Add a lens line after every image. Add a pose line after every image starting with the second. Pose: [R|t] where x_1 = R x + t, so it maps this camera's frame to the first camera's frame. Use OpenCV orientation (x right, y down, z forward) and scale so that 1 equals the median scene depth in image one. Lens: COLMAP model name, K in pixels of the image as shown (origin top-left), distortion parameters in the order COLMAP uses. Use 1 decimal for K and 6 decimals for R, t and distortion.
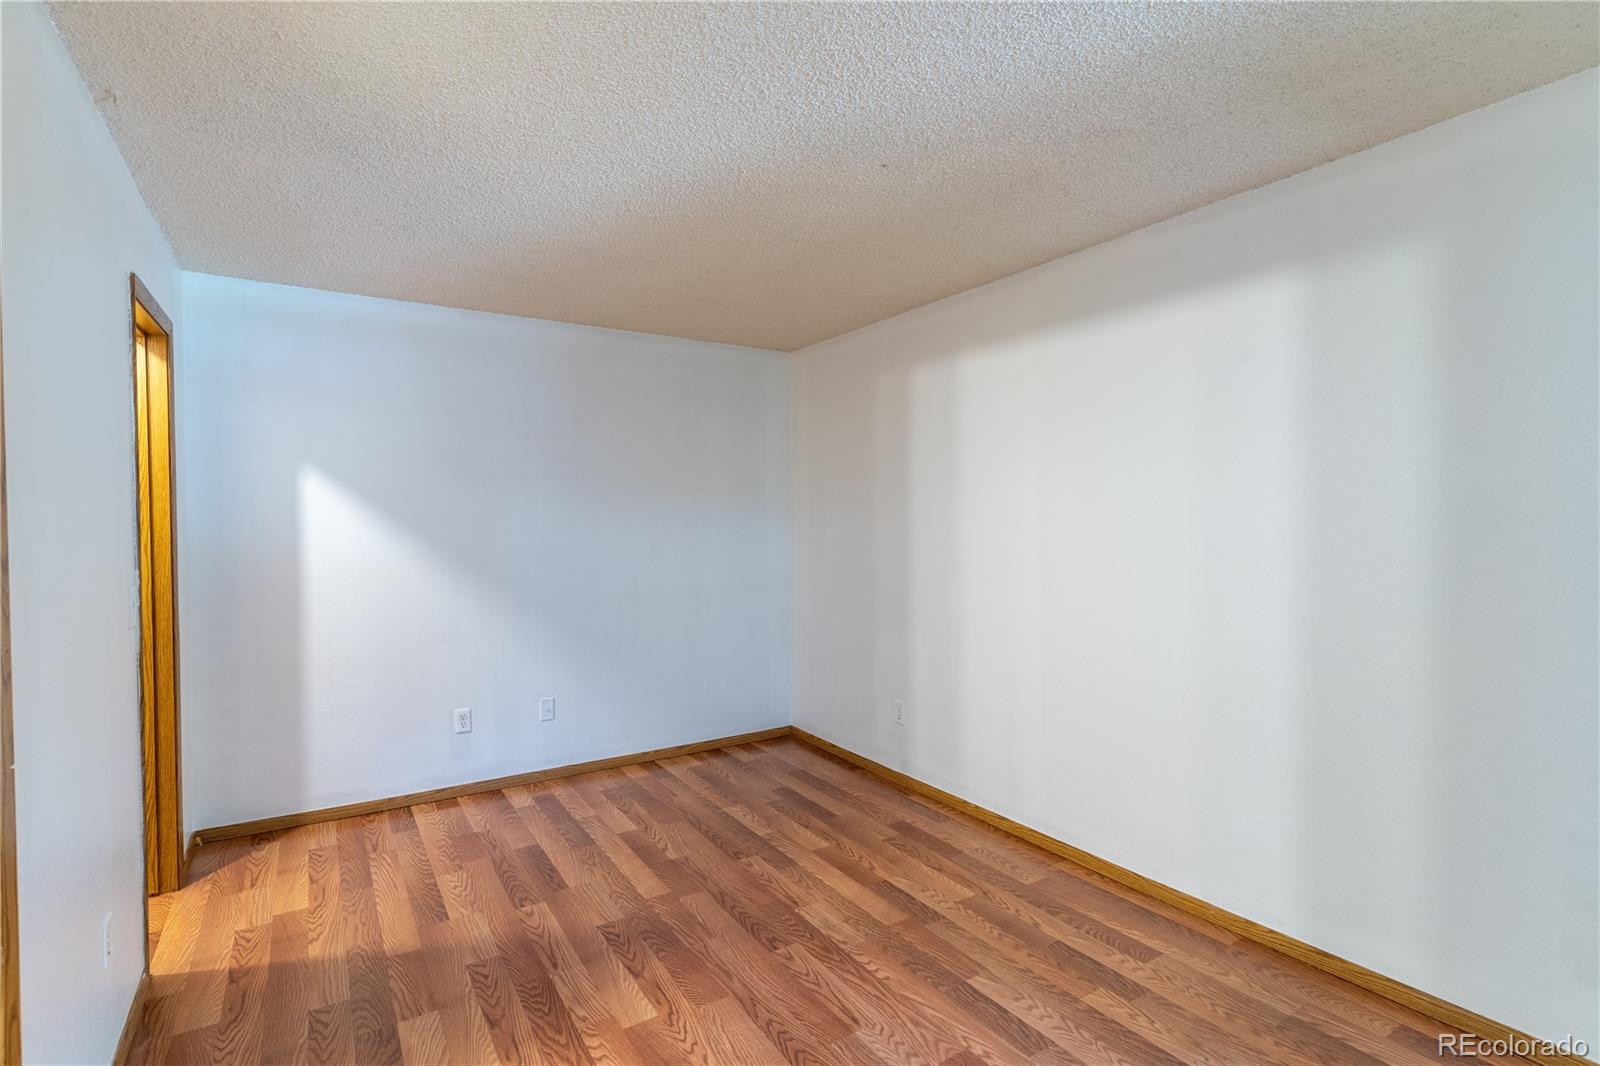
lens RADIAL K [[763.4, 0, 789.7], [0, 763.4, 531.7], [0, 0, 1]] dist [0.002497, -0.000423]
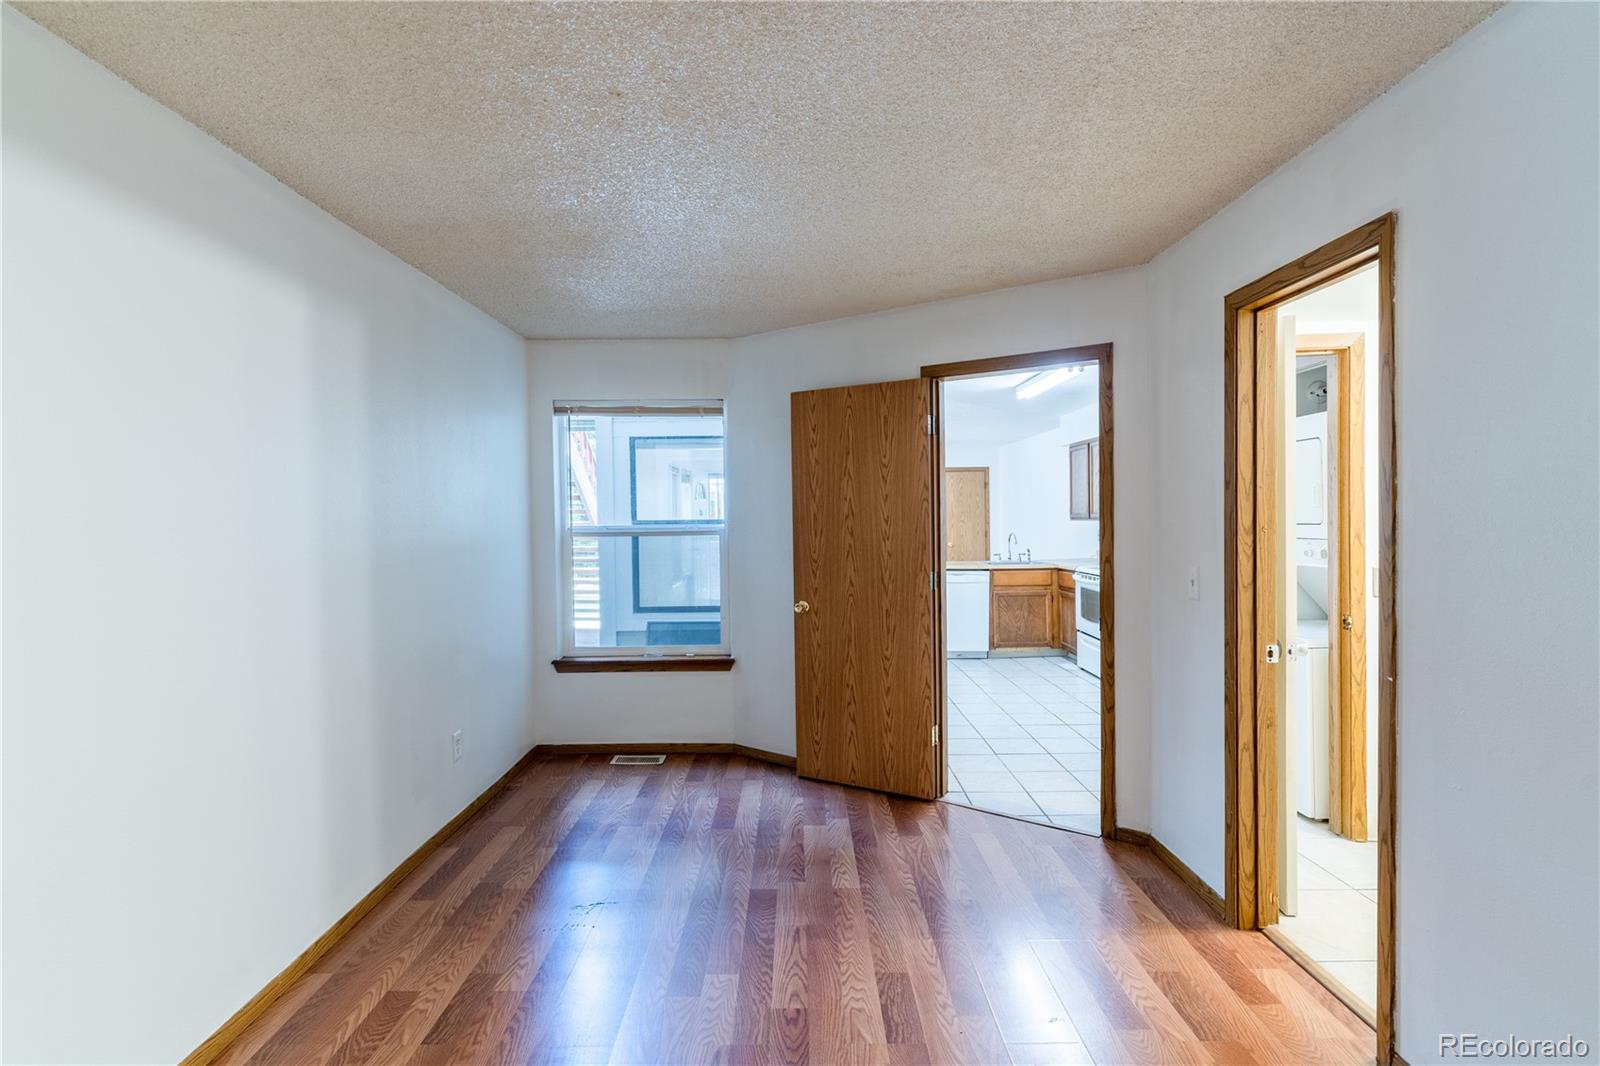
lens RADIAL K [[796.7, 0, 800.0], [0, 796.7, 533.0], [0, 0, 1]] dist [-0.000147, -0.000003]
pose [[-0.846907, 0.005185, 0.531717, -0.443198], [0.027924, 0.999006, 0.034735, -0.015446], [-0.531008, 0.044265, -0.846210, 1.545690]]
